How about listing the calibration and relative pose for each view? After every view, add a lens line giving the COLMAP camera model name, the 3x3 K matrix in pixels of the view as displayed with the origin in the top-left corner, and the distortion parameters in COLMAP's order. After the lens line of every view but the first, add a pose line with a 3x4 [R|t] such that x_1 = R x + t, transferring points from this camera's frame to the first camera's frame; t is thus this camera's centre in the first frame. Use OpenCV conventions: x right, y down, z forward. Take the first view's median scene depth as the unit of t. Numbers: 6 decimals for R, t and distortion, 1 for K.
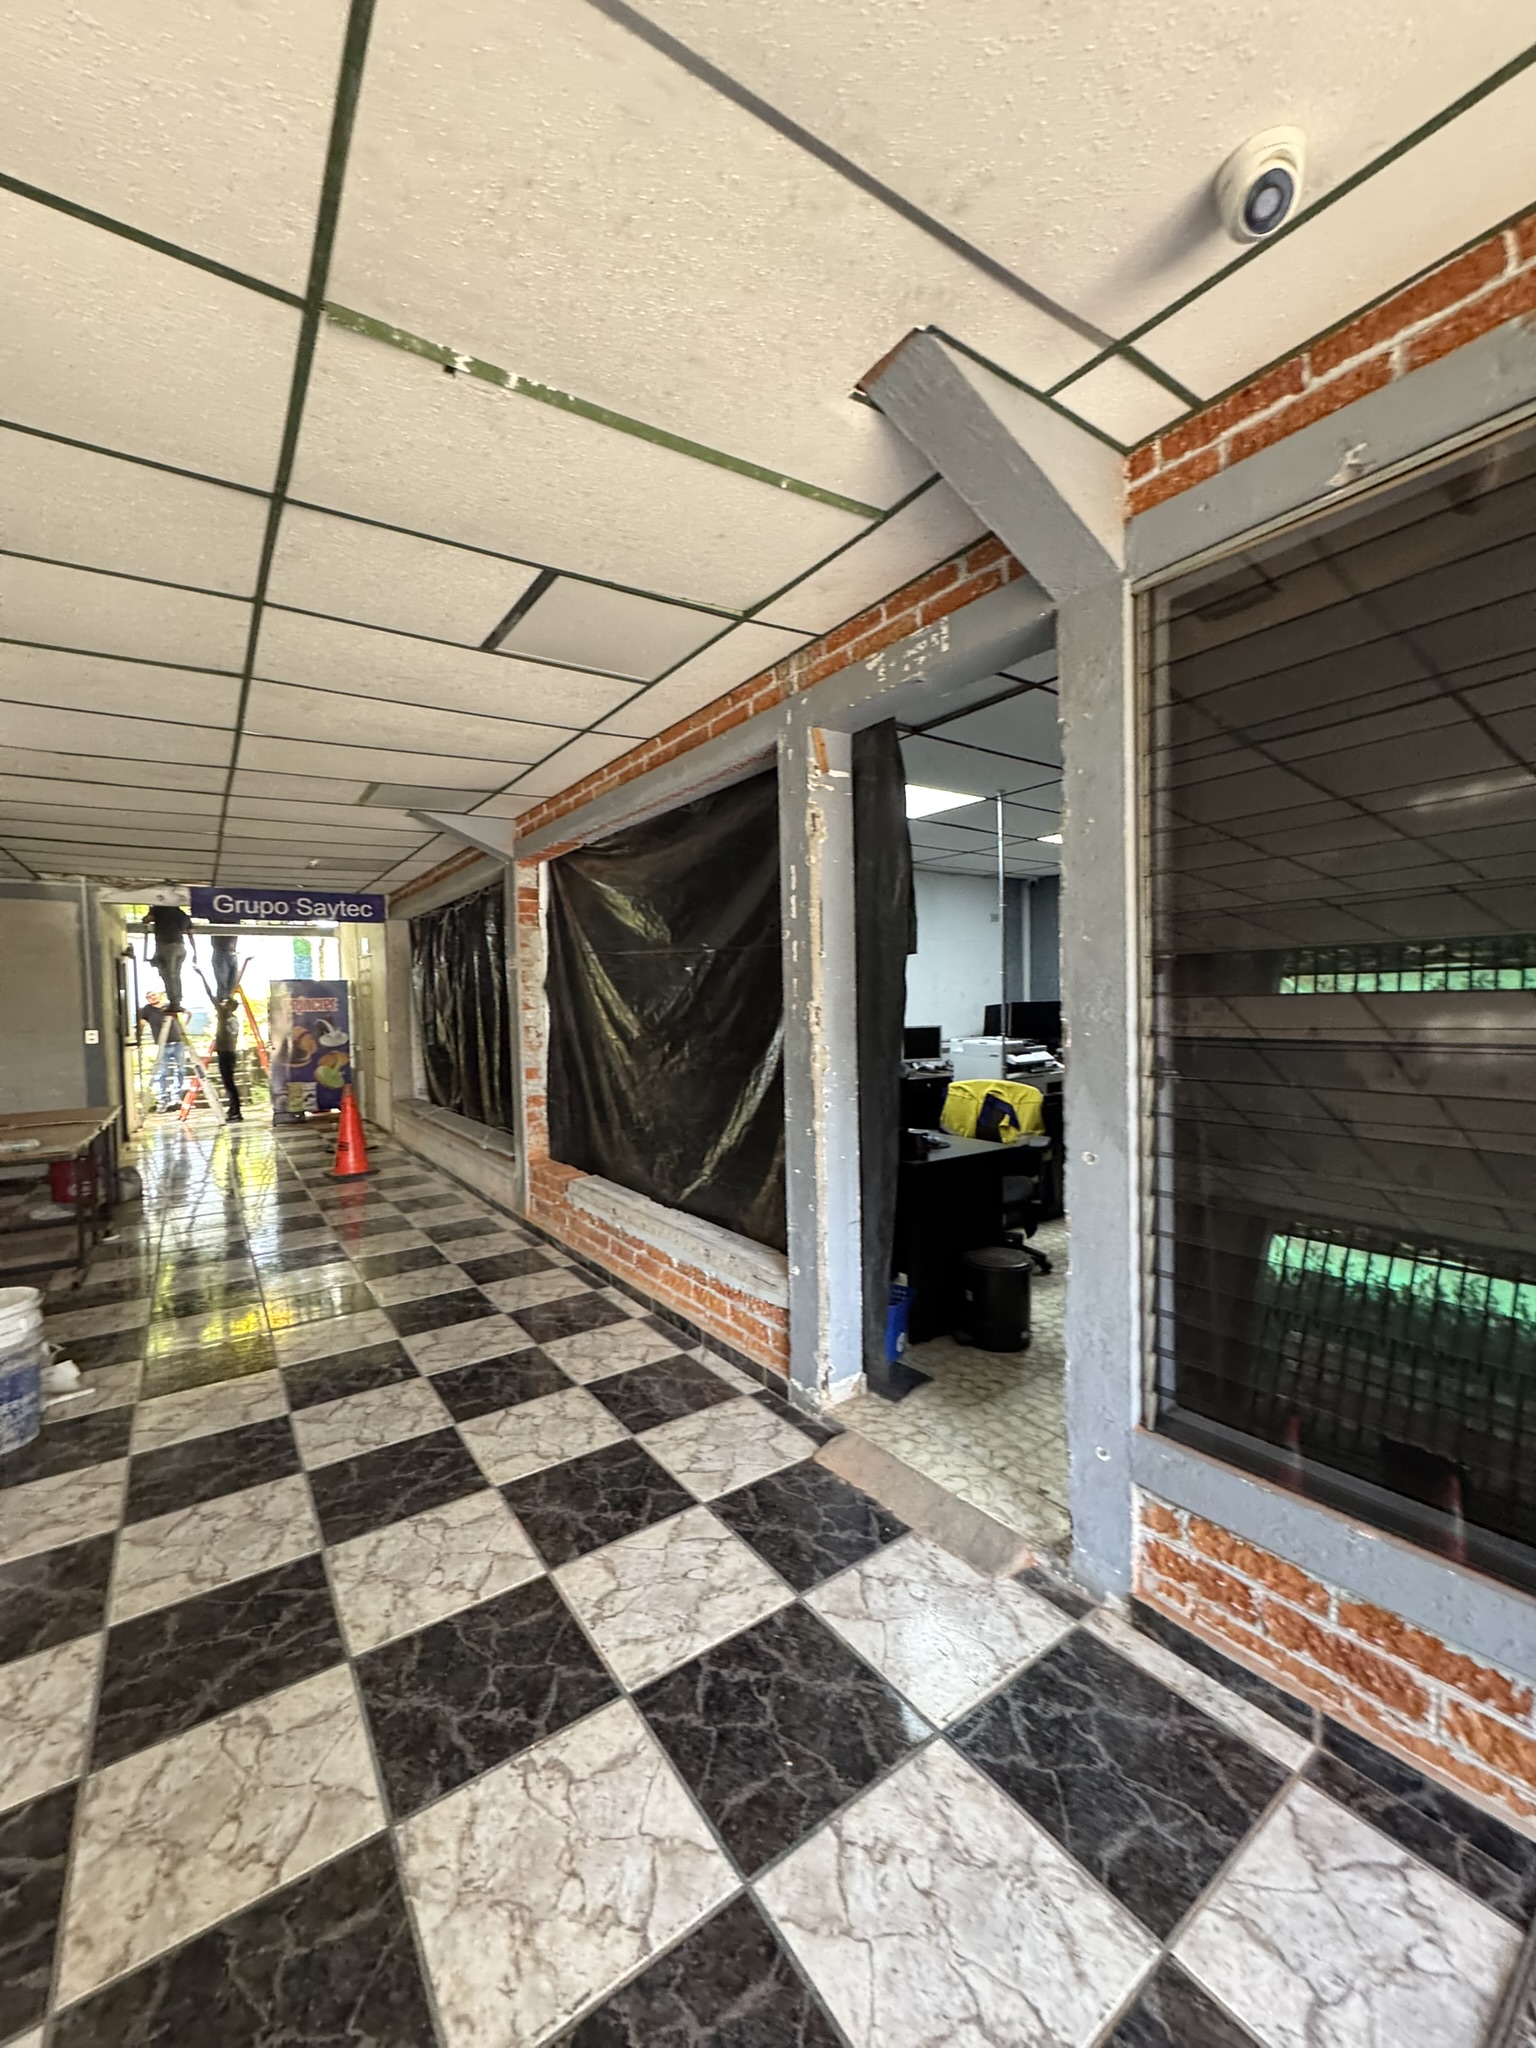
lens RADIAL K [[820.6, 0, 769.9], [0, 820.6, 1026.2], [0, 0, 1]] dist [0.002306, -0.000228]
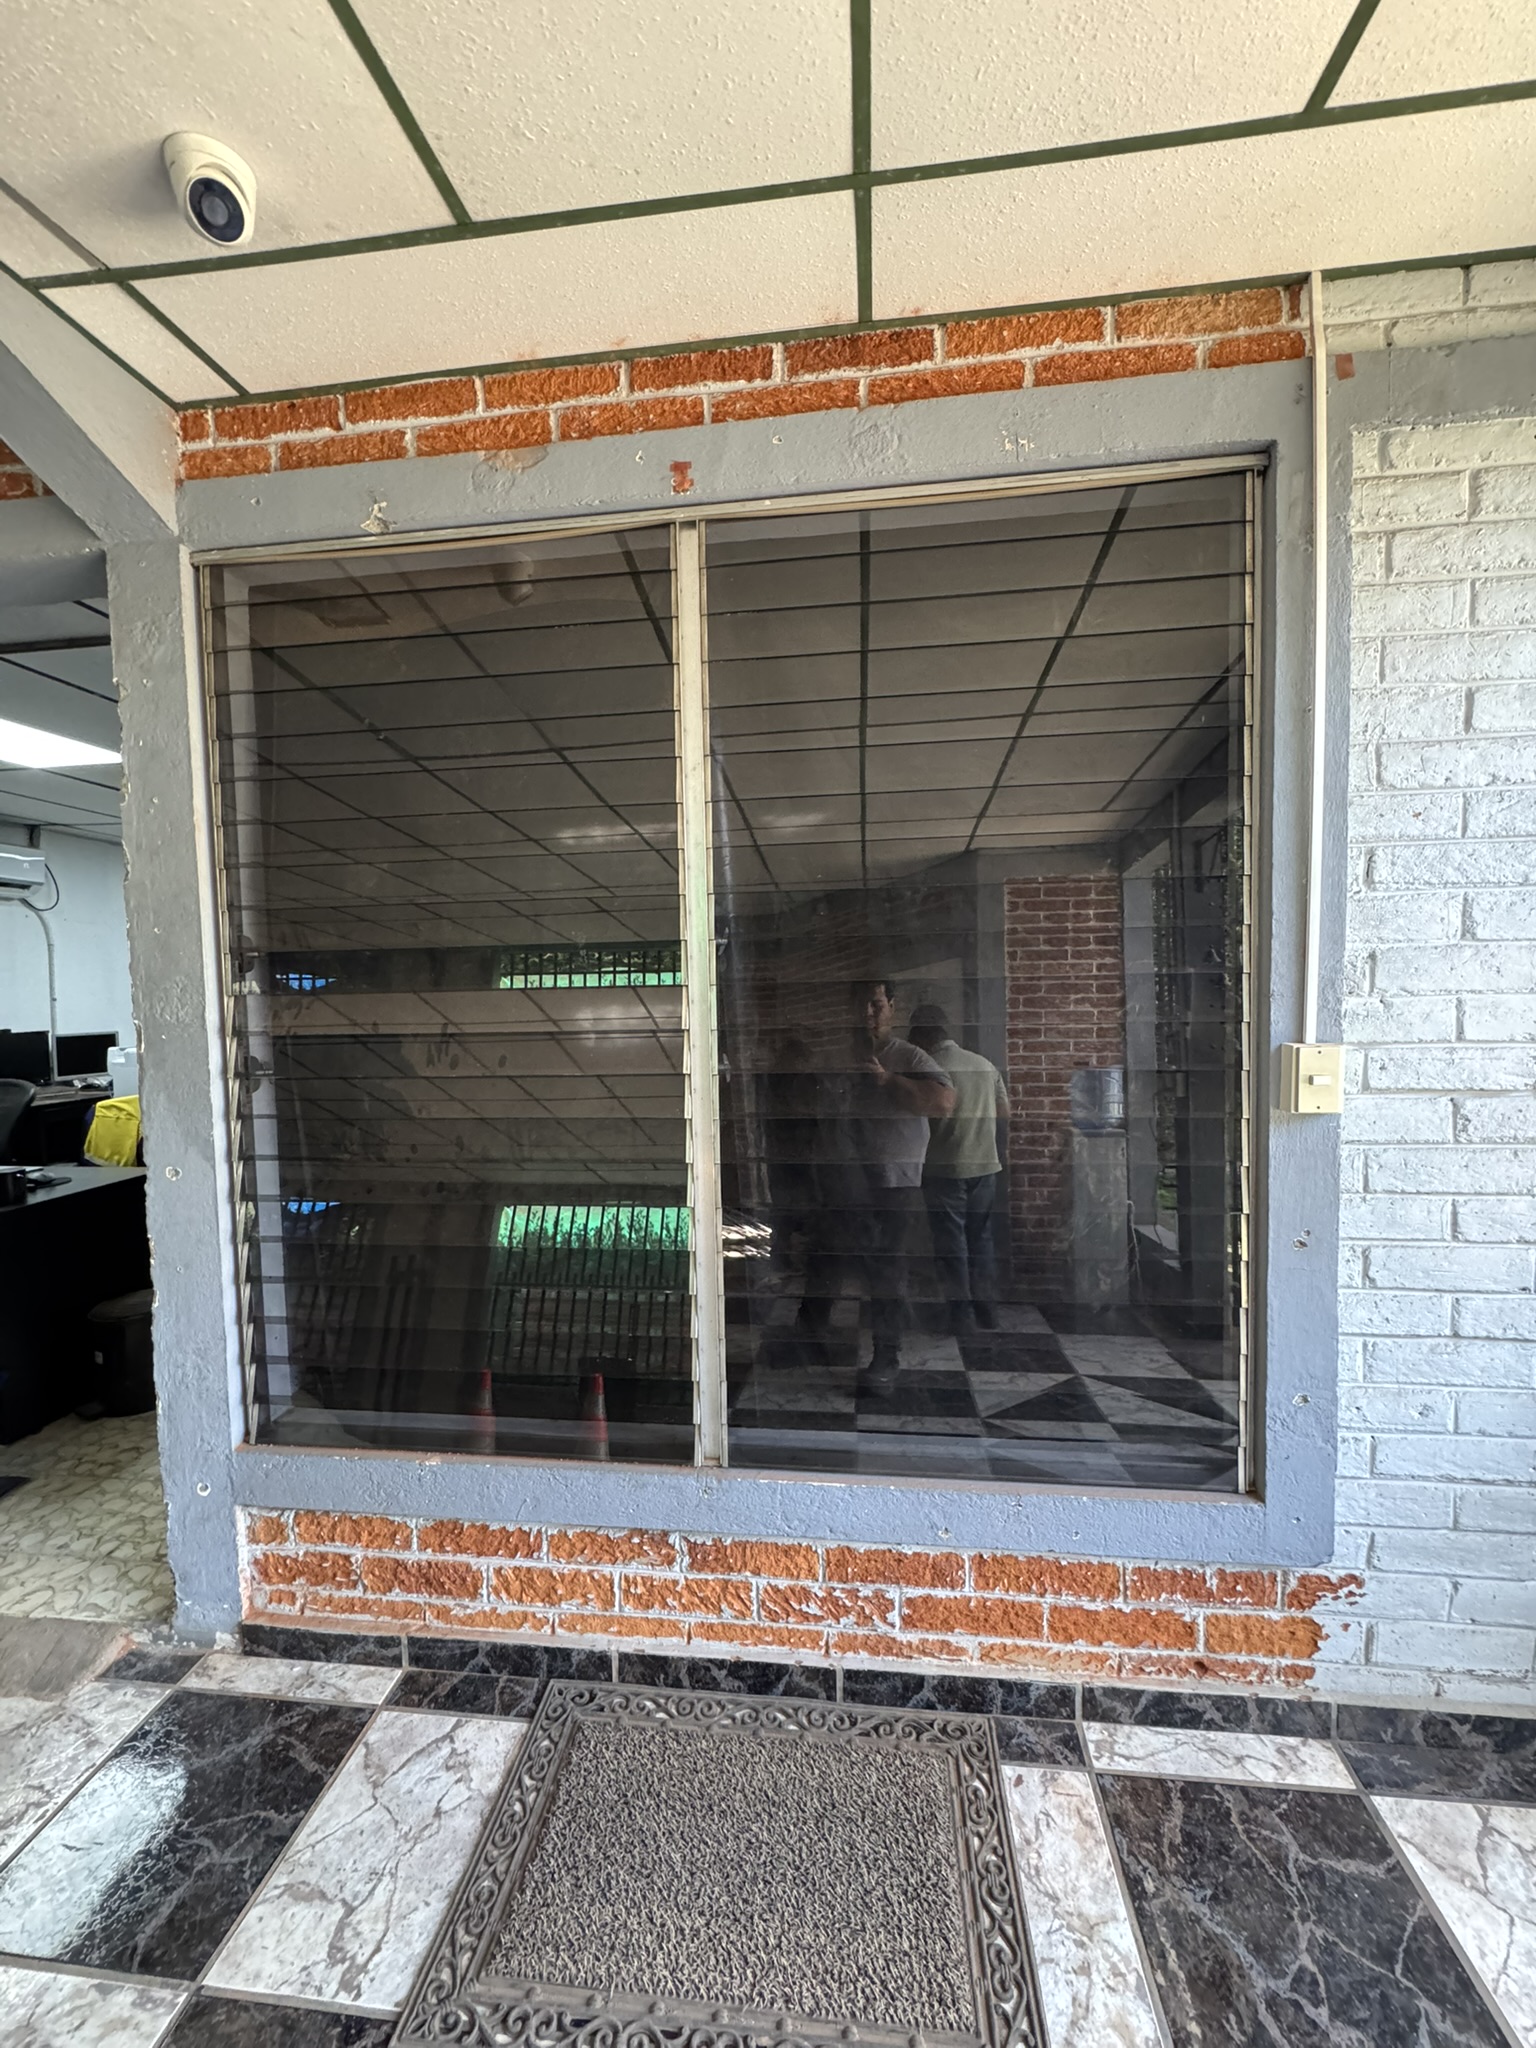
lens RADIAL K [[820.6, 0, 771.4], [0, 820.6, 1025.1], [0, 0, 1]] dist [0.002306, -0.000228]
pose [[0.676345, -0.032186, 0.735882, 0.185578], [0.031369, 0.999397, 0.014881, 0.004685], [-0.735917, 0.013020, 0.676947, -0.112798]]
